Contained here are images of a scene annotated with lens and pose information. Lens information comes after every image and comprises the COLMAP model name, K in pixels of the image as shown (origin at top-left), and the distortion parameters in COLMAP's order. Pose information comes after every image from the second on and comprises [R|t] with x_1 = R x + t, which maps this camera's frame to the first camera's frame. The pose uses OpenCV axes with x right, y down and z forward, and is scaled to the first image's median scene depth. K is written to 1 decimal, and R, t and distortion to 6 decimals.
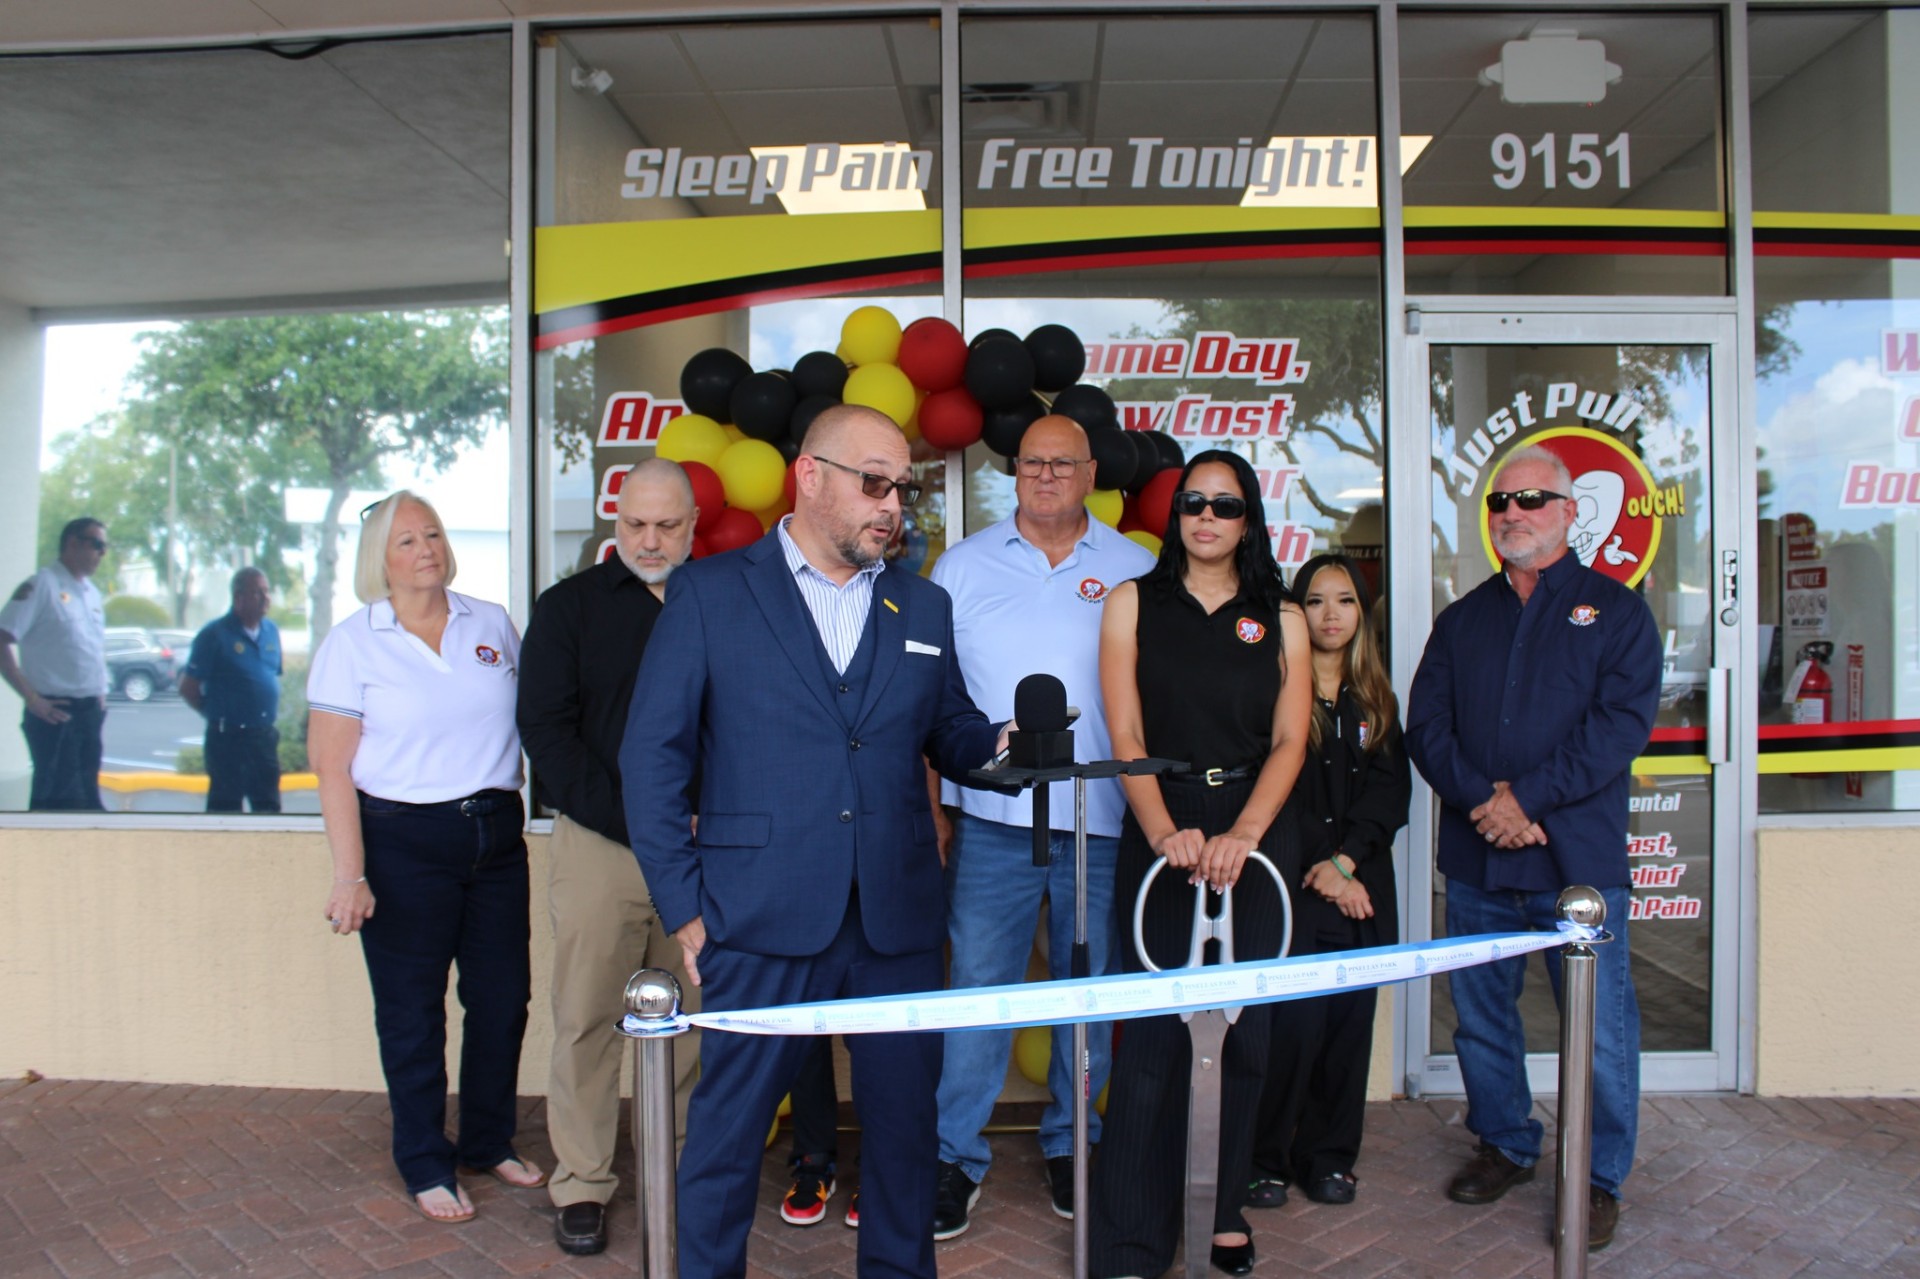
lens RADIAL K [[1731.6, 0, 927.8], [0, 1731.6, 596.2], [0, 0, 1]] dist [-0.132928, 0.106454]
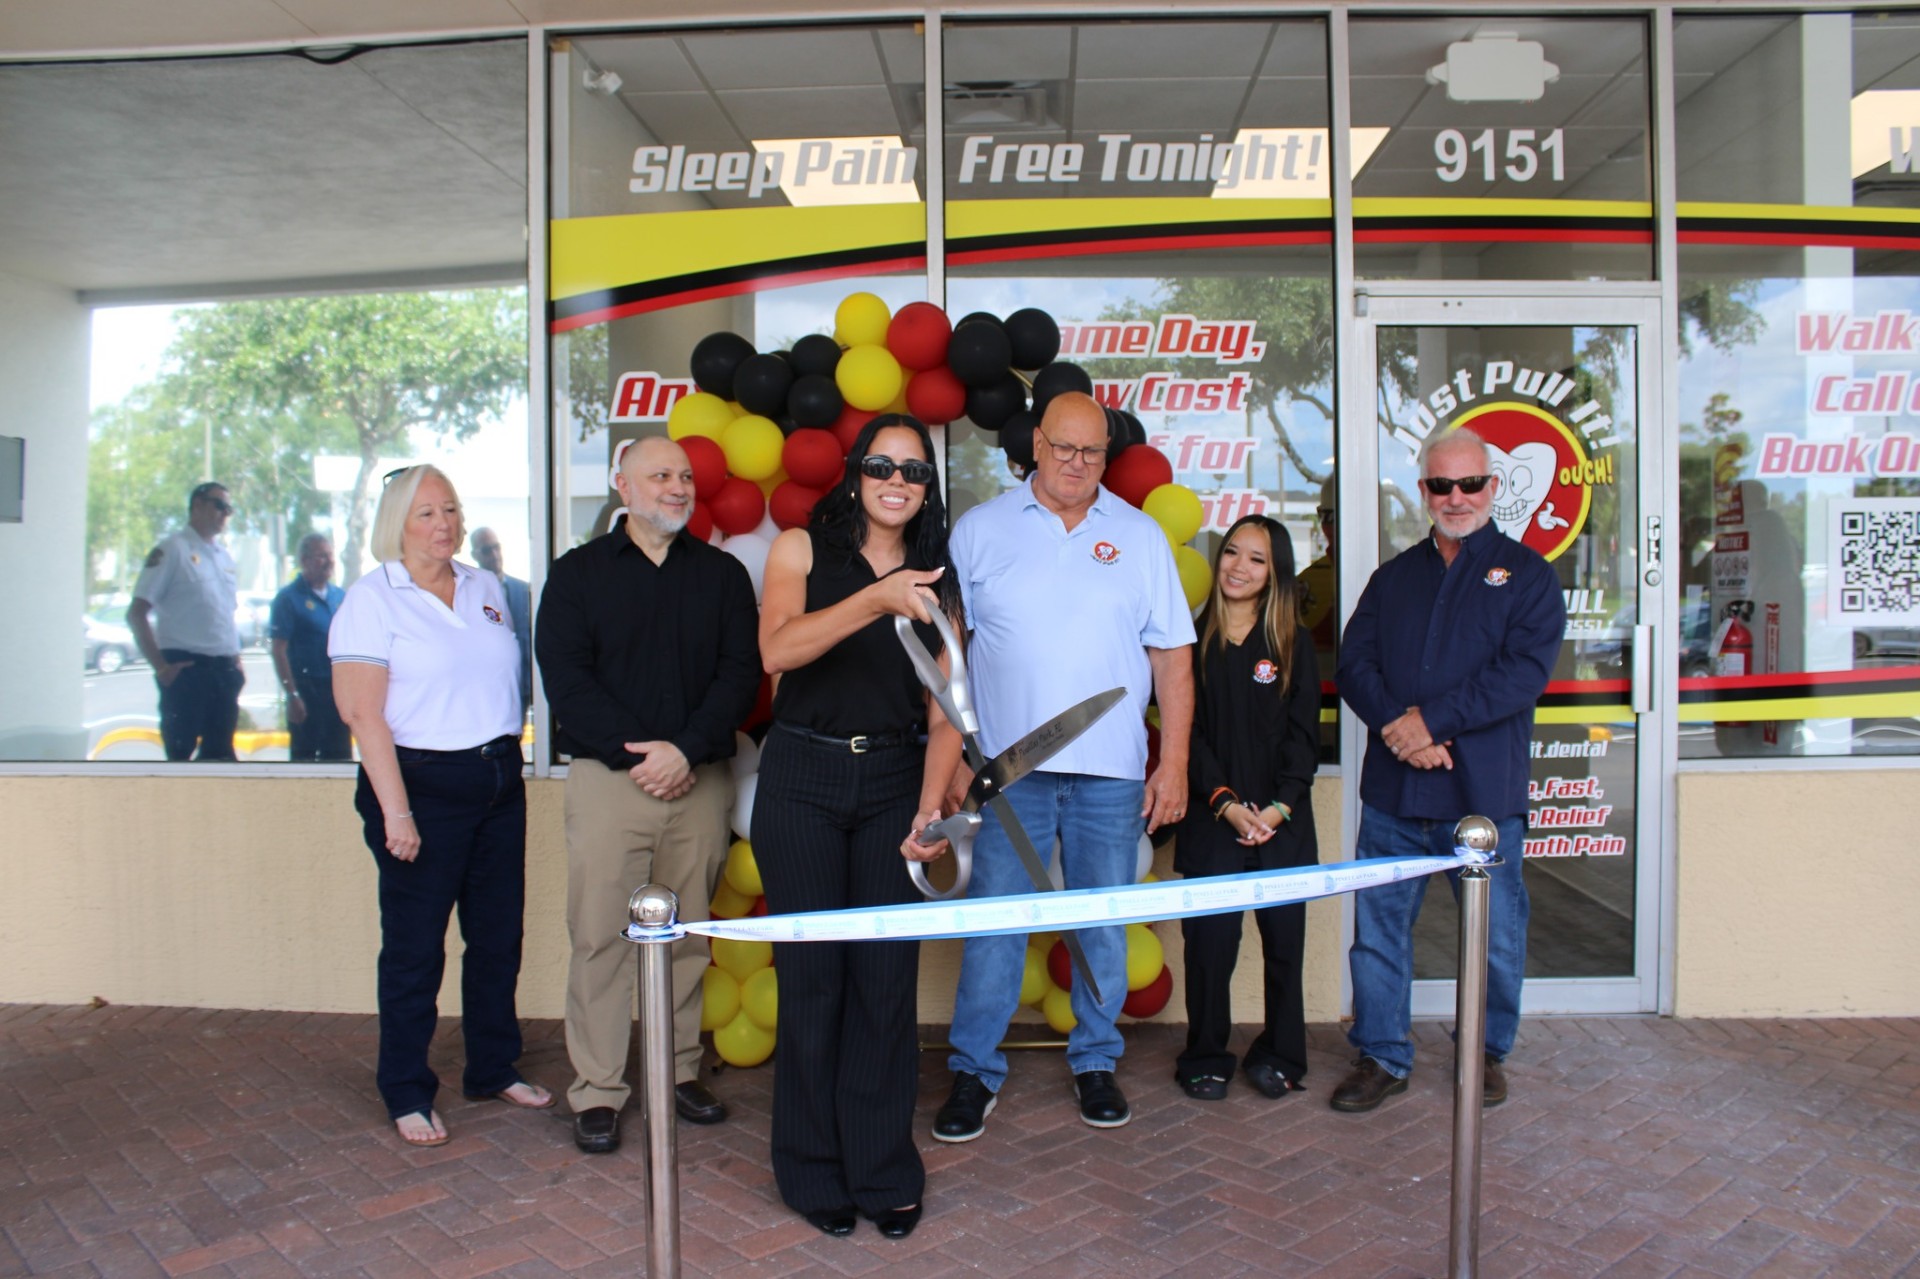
lens RADIAL K [[1731.6, 0, 946.1], [0, 1731.6, 600.9], [0, 0, 1]] dist [-0.132928, 0.106454]
pose [[0.999991, -0.002657, -0.003229, 0.023941], [0.002736, 0.999693, 0.024637, -0.000837], [0.003163, -0.024646, 0.999691, -0.088503]]
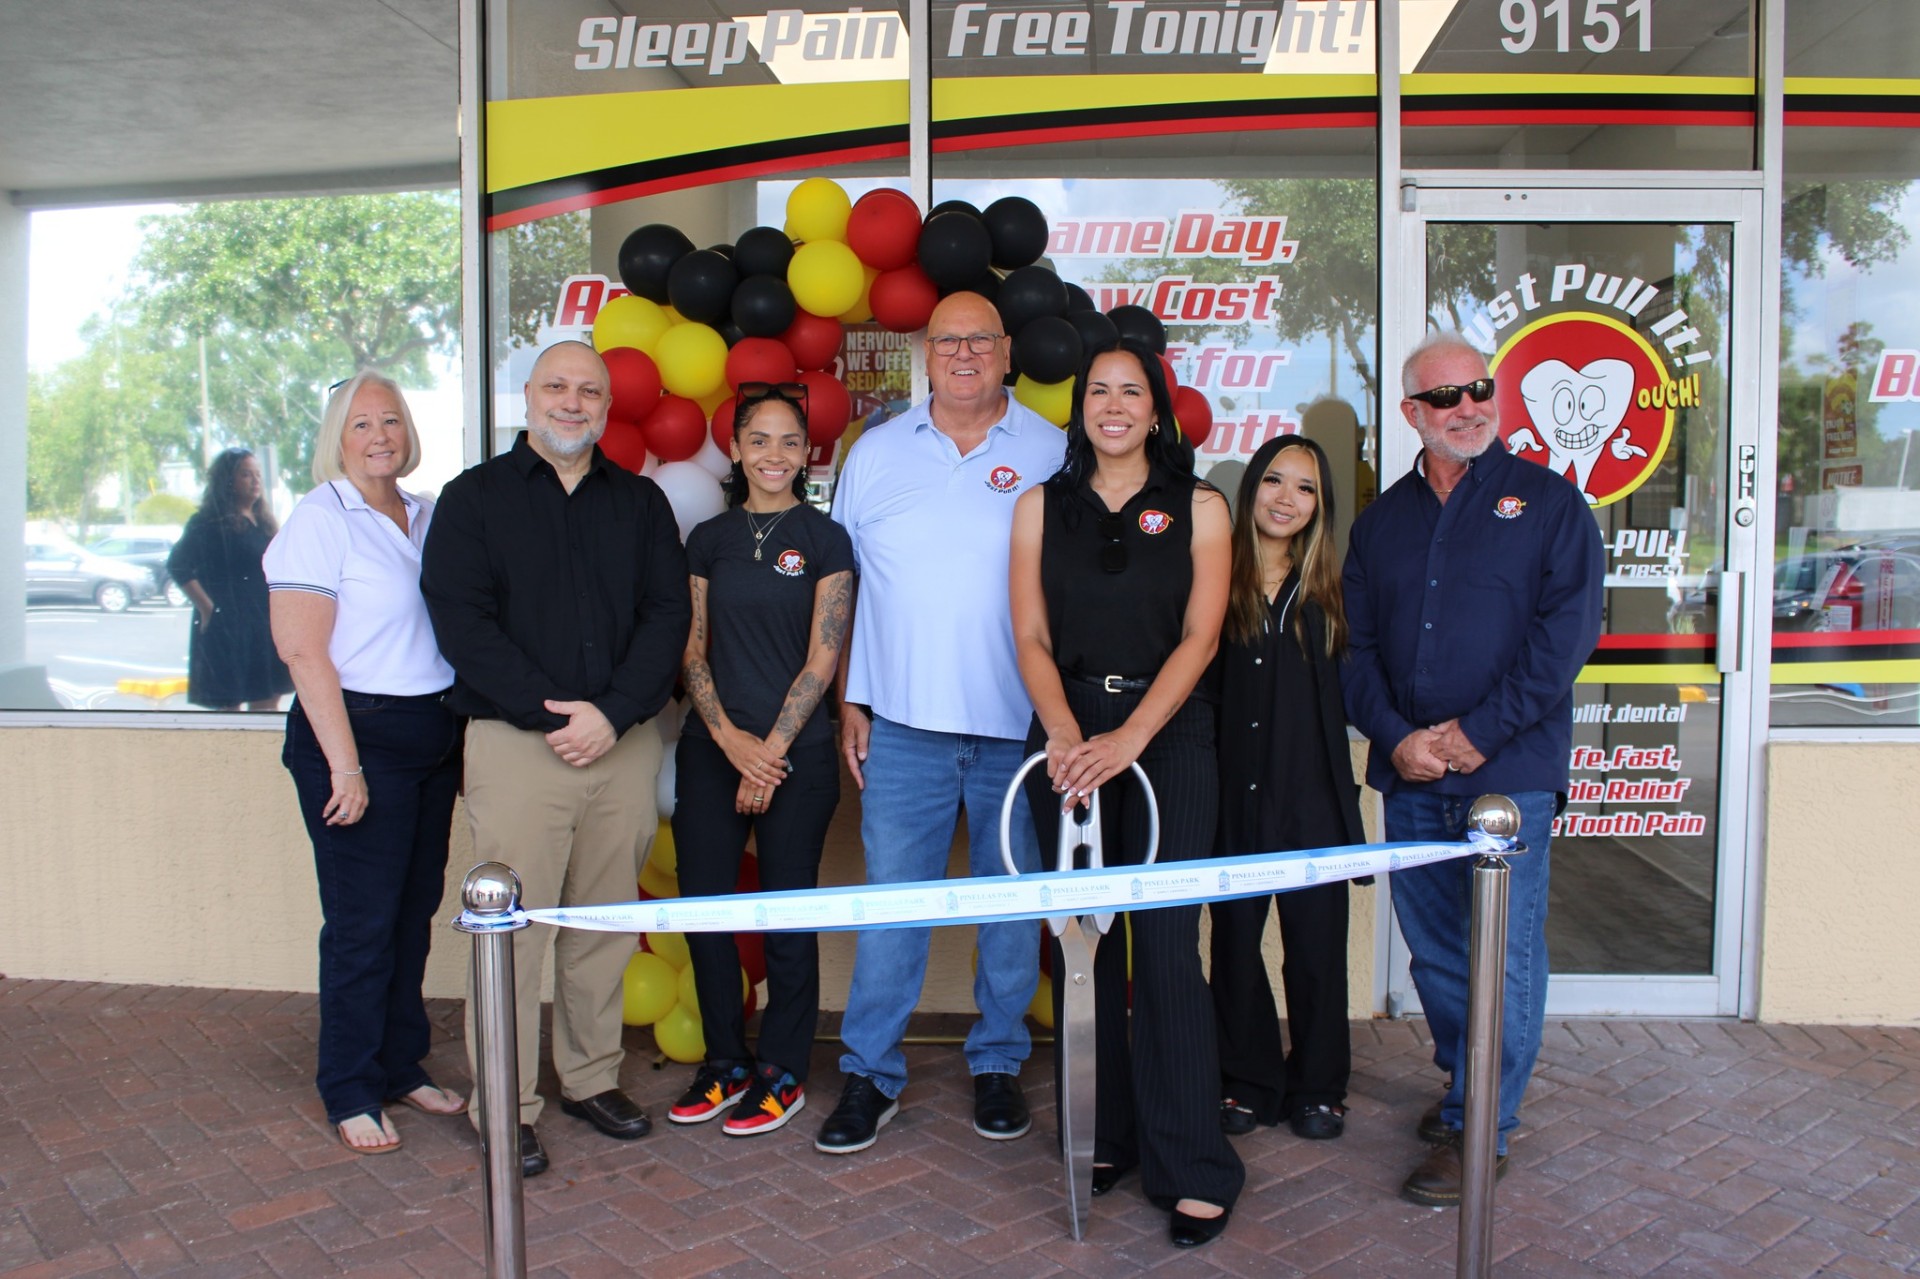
lens RADIAL K [[1791.1, 0, 1002.8], [0, 1791.1, 627.6], [0, 0, 1]] dist [-0.073588, 0.000000]
pose [[0.999401, 0.006847, -0.033934, 0.095792], [-0.004423, 0.997466, 0.071004, 0.005867], [0.034334, -0.070812, 0.996899, 0.006441]]
